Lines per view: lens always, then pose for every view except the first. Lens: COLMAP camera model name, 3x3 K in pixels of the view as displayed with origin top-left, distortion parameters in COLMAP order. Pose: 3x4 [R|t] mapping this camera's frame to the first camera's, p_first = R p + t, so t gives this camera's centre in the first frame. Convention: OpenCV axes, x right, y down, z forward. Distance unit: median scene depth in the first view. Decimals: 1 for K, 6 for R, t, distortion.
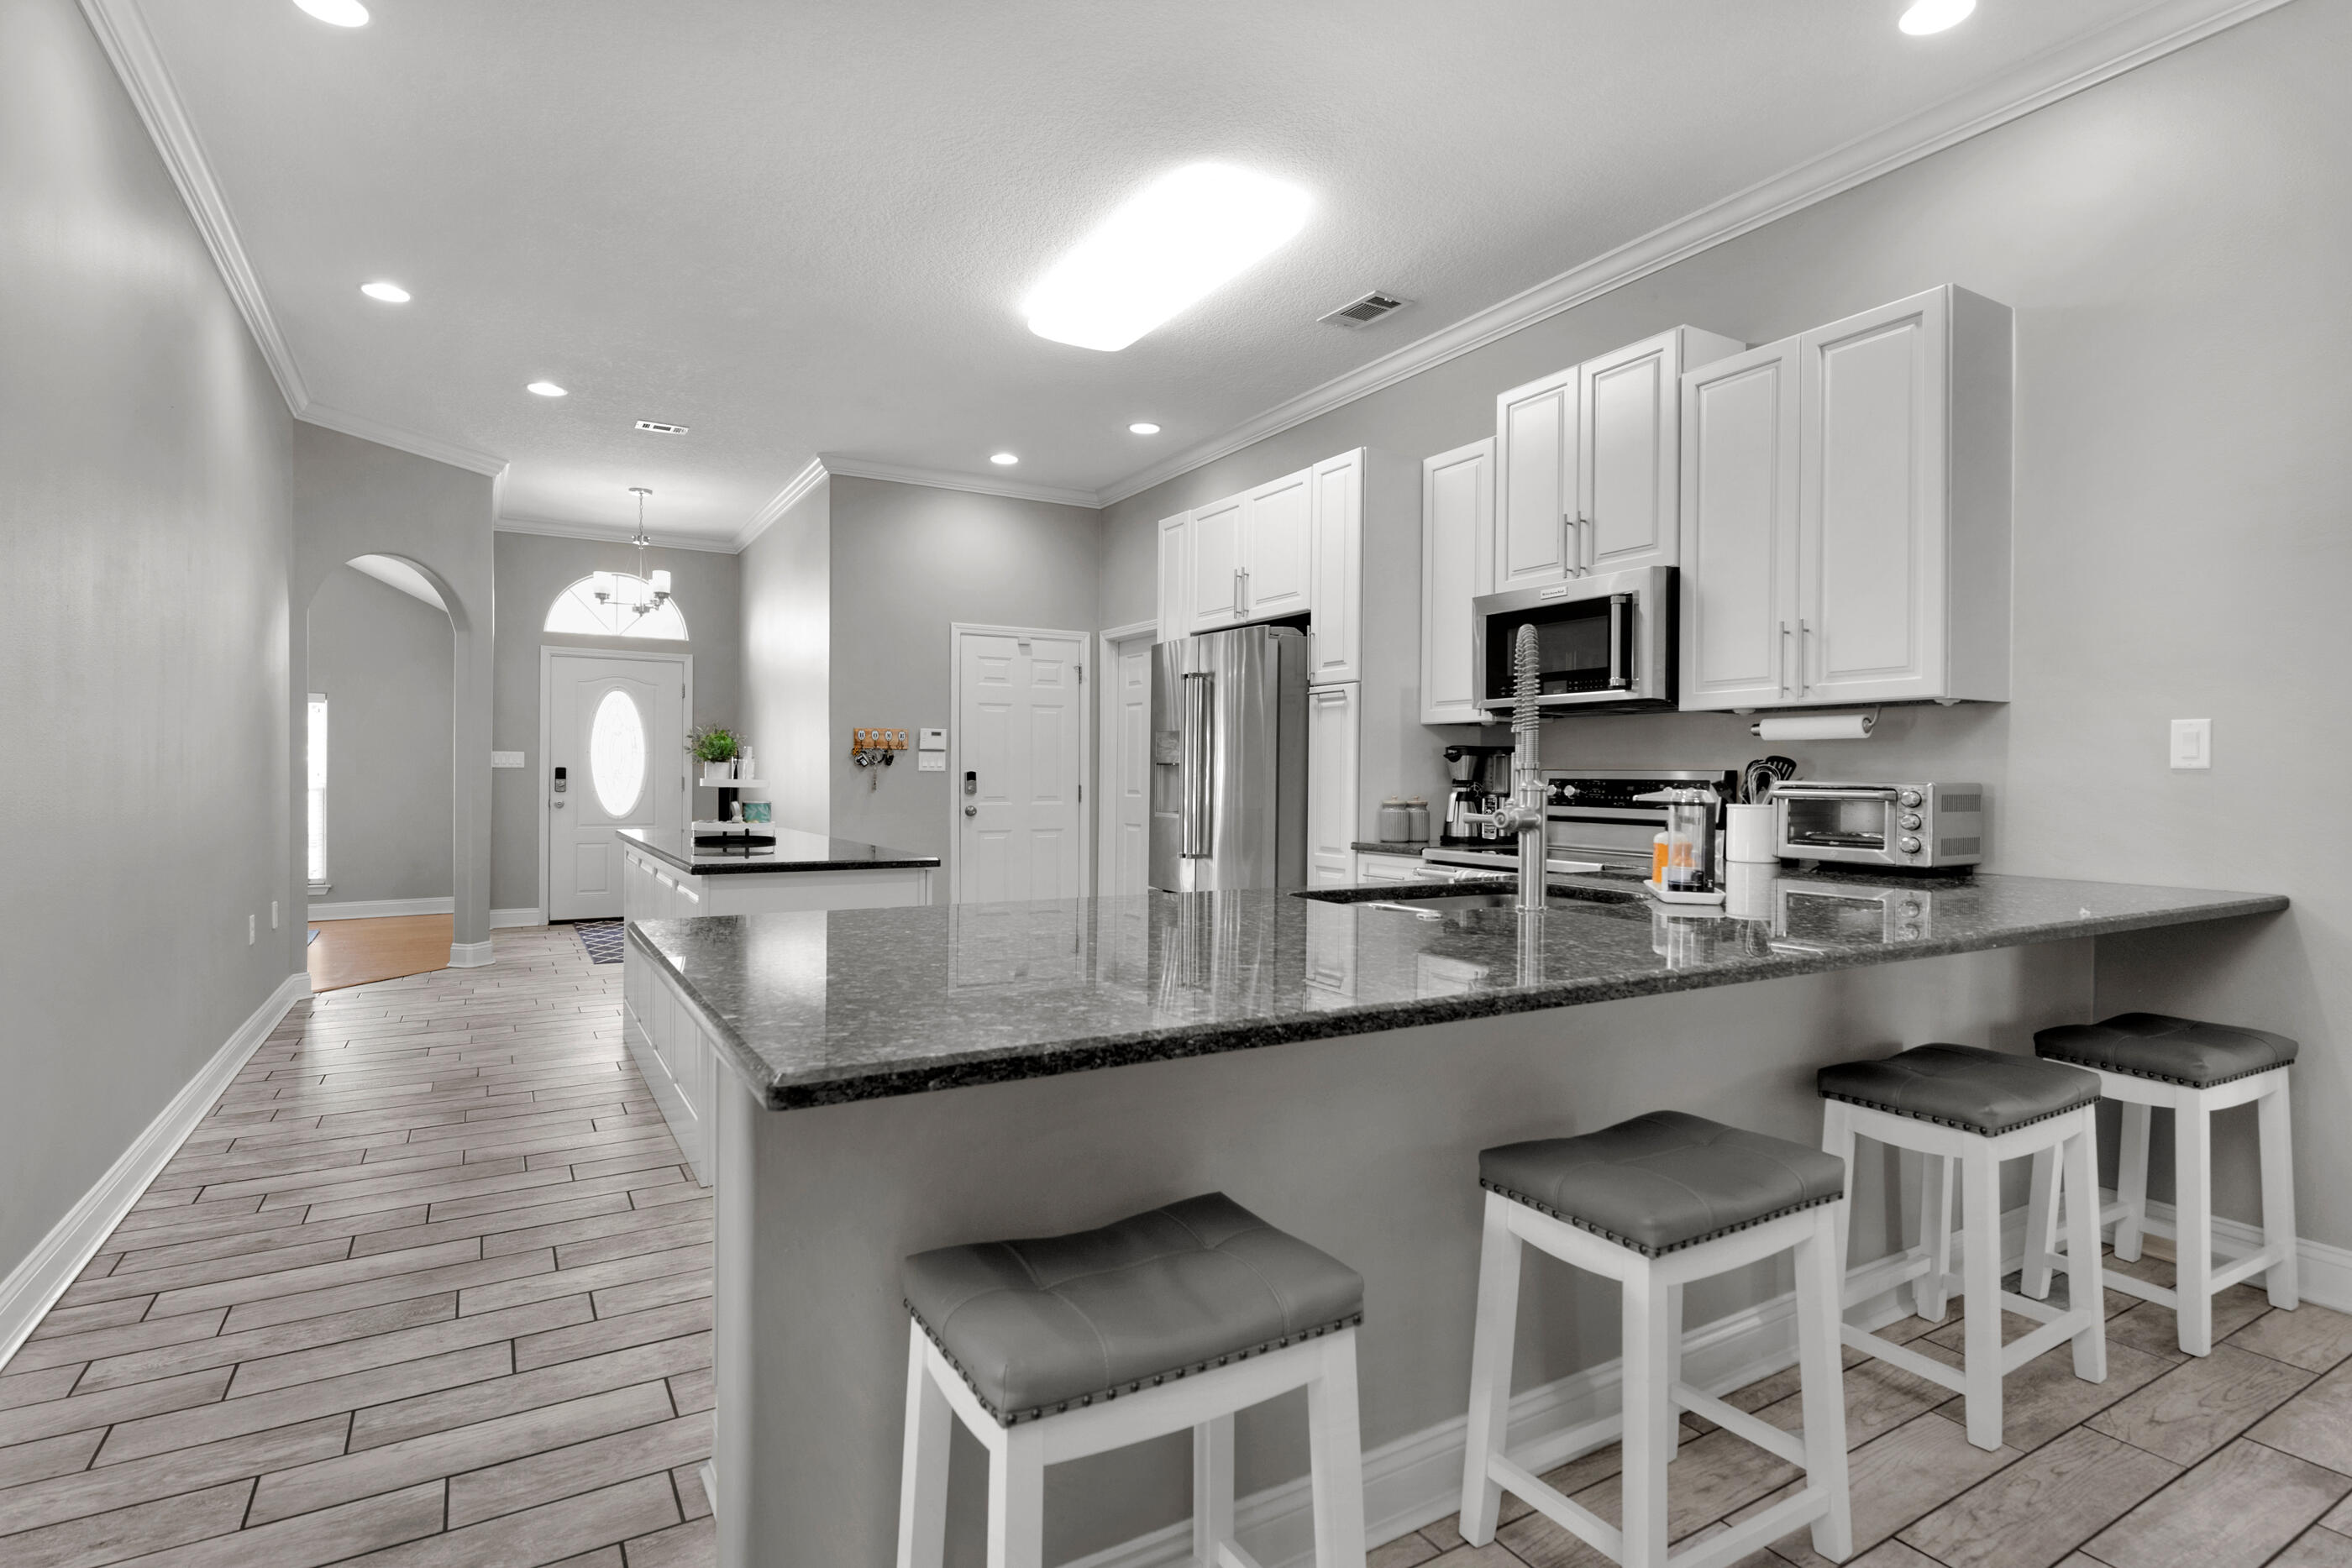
lens RADIAL K [[1130.8, 0, 1176.0], [0, 1130.8, 784.0], [0, 0, 1]] dist [0.014735, -0.000224]
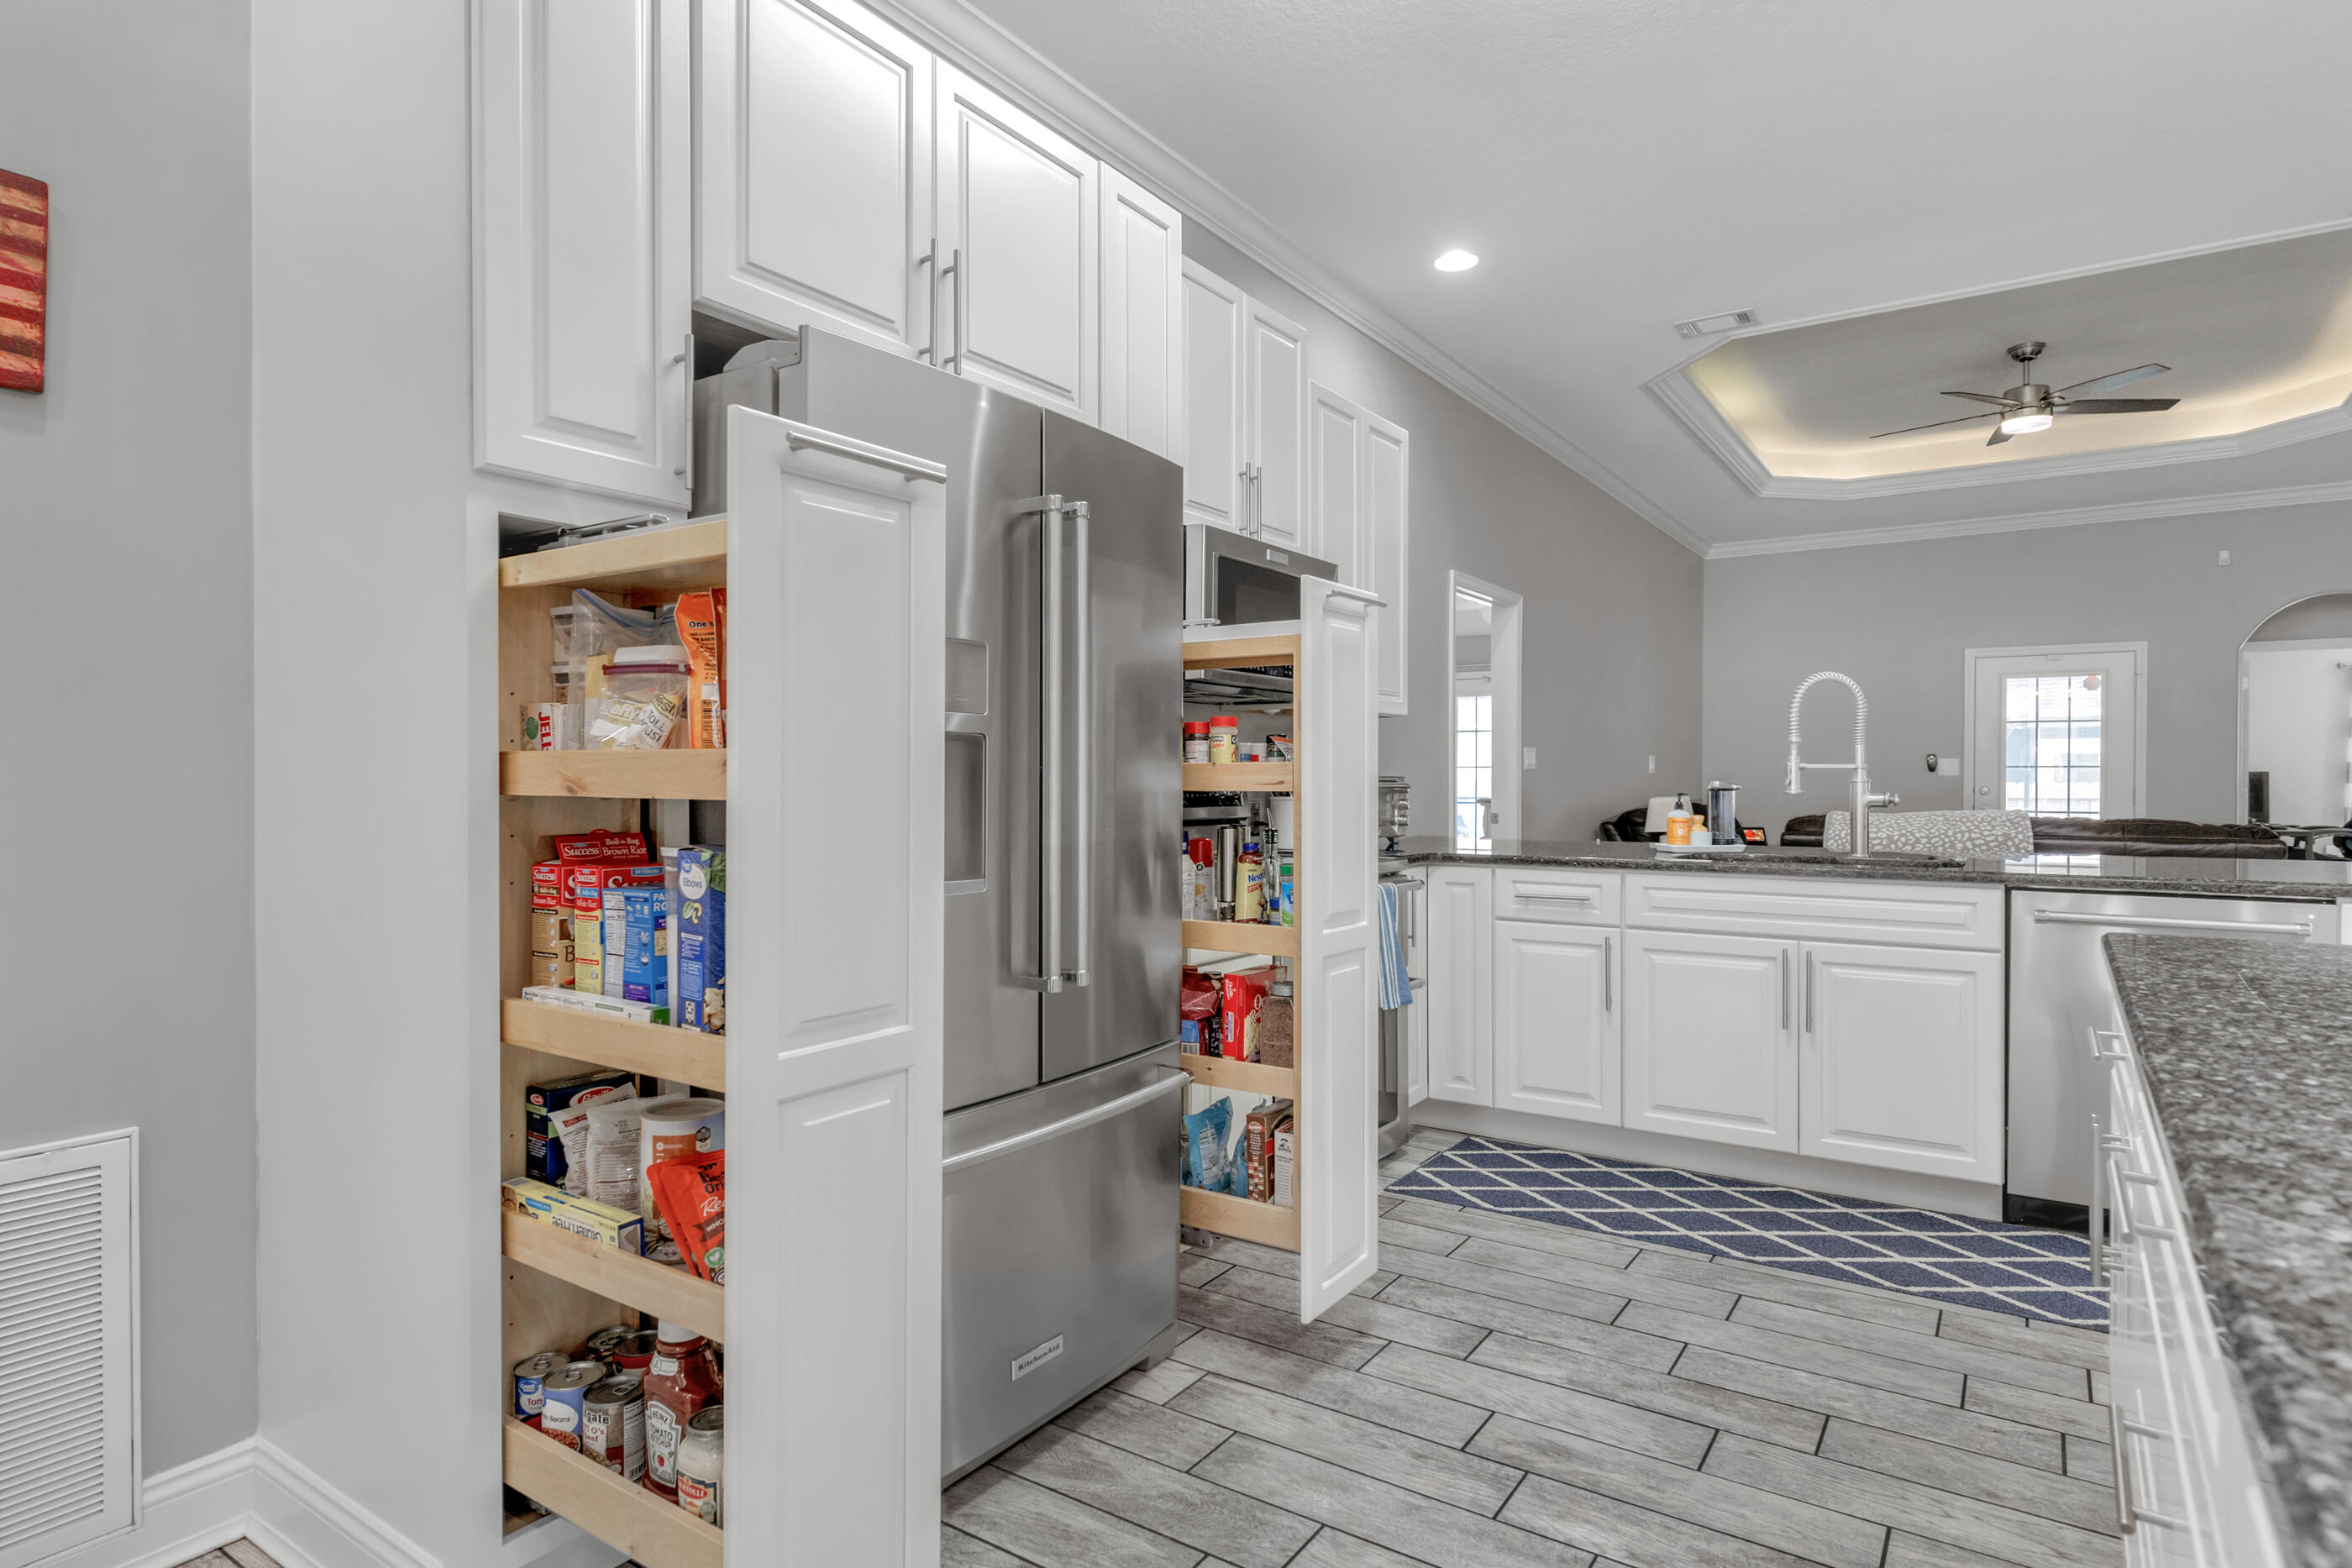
lens RADIAL K [[1255.3, 0, 1139.4], [0, 1255.3, 784.5], [0, 0, 1]] dist [0.007936, -0.001228]
pose [[-0.394633, -0.012757, 0.918750, -0.427474], [0.003559, 0.999875, 0.015412, -0.009431], [-0.918832, 0.009351, -0.394538, 1.256279]]
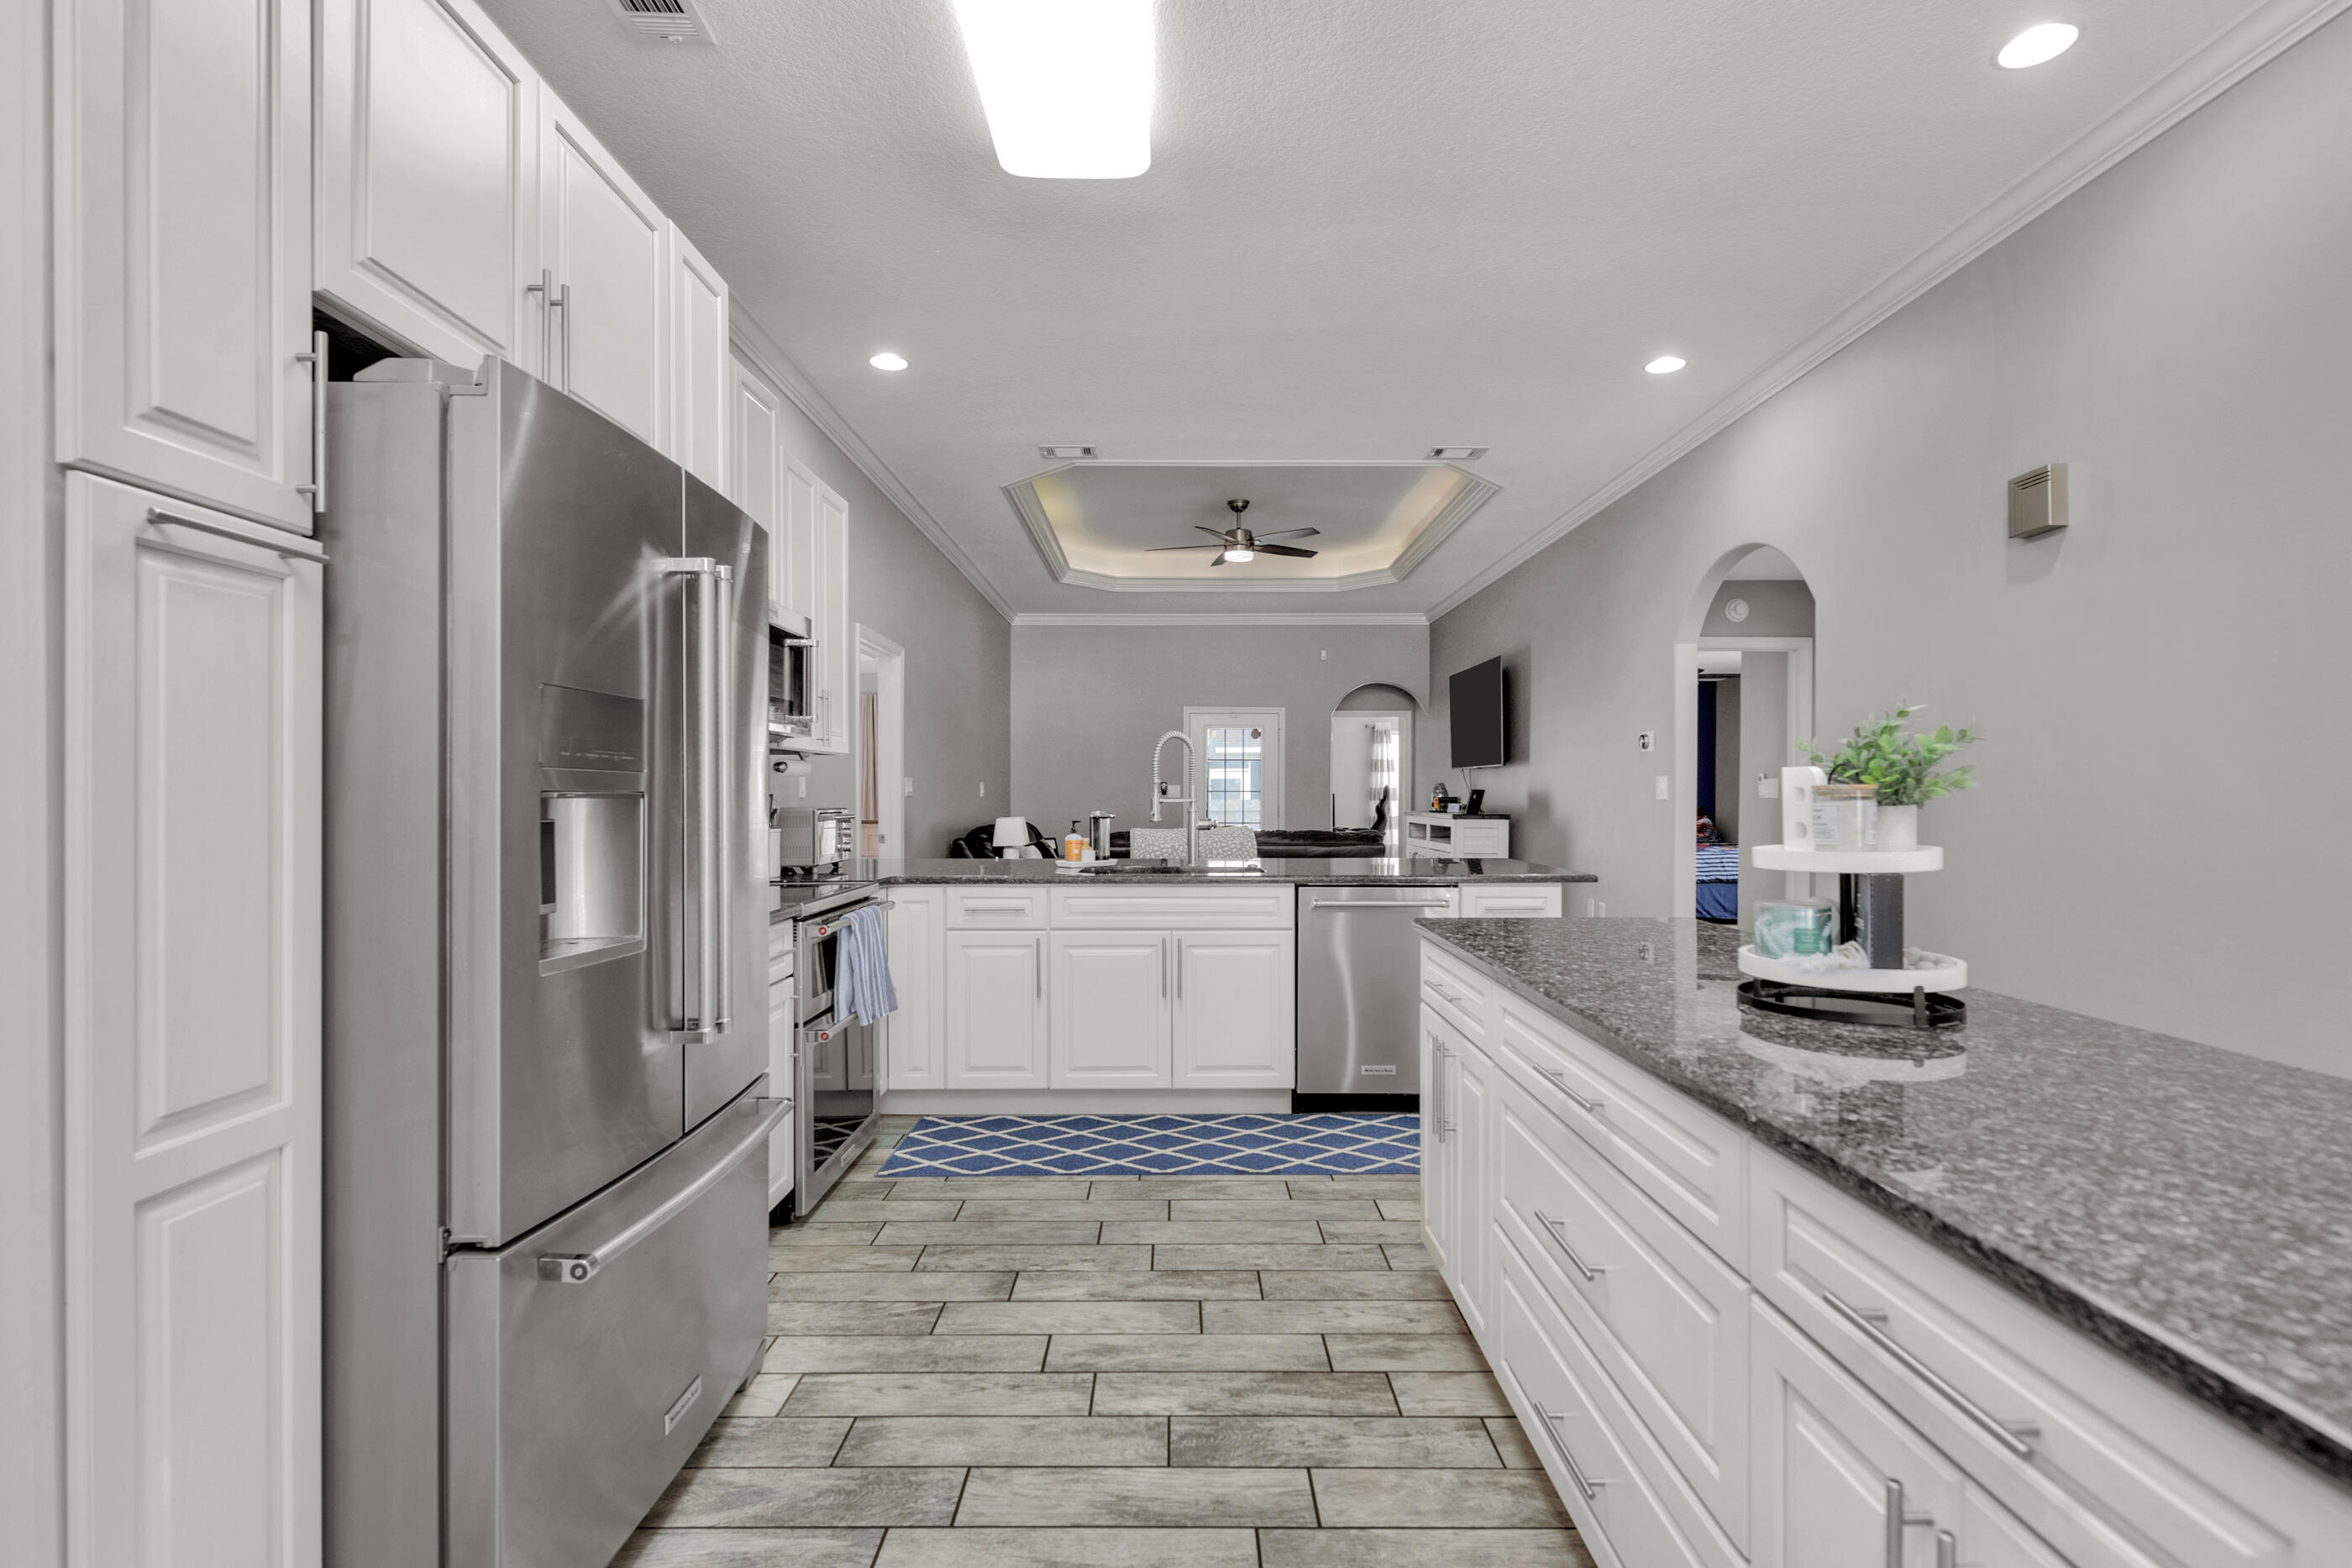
lens RADIAL K [[1106.7, 0, 1161.2], [0, 1106.7, 800.6], [0, 0, 1]] dist [0.001986, -0.000081]
pose [[-0.848449, -0.011795, 0.529146, -0.356468], [-0.002583, 0.999832, 0.018144, -0.025942], [-0.529271, 0.014027, -0.848337, 1.366327]]
